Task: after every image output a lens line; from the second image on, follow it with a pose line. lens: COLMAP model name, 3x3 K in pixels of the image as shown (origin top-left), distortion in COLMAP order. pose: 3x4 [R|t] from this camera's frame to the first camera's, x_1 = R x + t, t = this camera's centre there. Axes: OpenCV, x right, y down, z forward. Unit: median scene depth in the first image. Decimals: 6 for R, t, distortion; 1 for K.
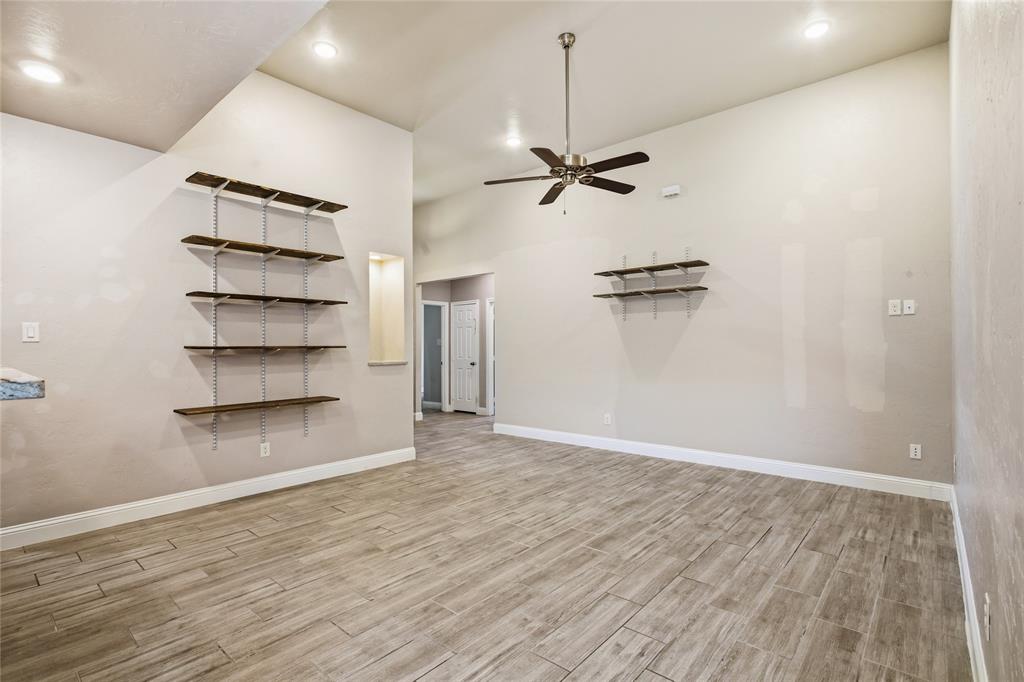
lens RADIAL K [[489.8, 0, 523.0], [0, 489.8, 344.1], [0, 0, 1]] dist [-0.006535, 0.002441]
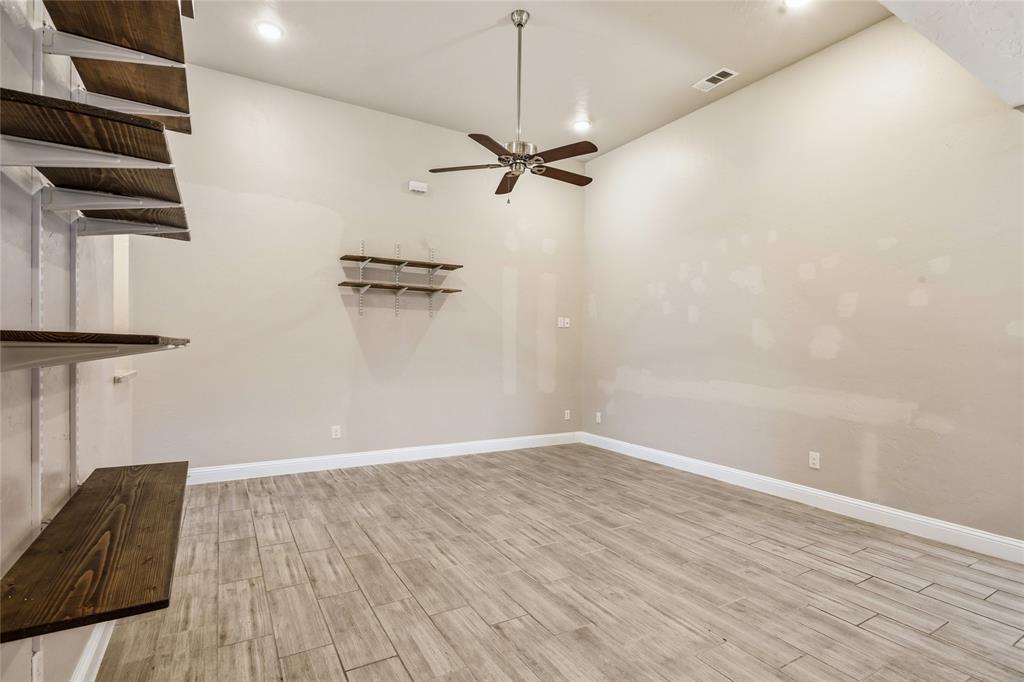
lens RADIAL K [[489.8, 0, 521.3], [0, 489.8, 353.5], [0, 0, 1]] dist [-0.006535, 0.002441]
pose [[0.323019, -0.004362, 0.946382, -0.872397], [-0.020501, 0.999722, 0.011605, 0.006876], [-0.946170, -0.023150, 0.322840, 0.750593]]
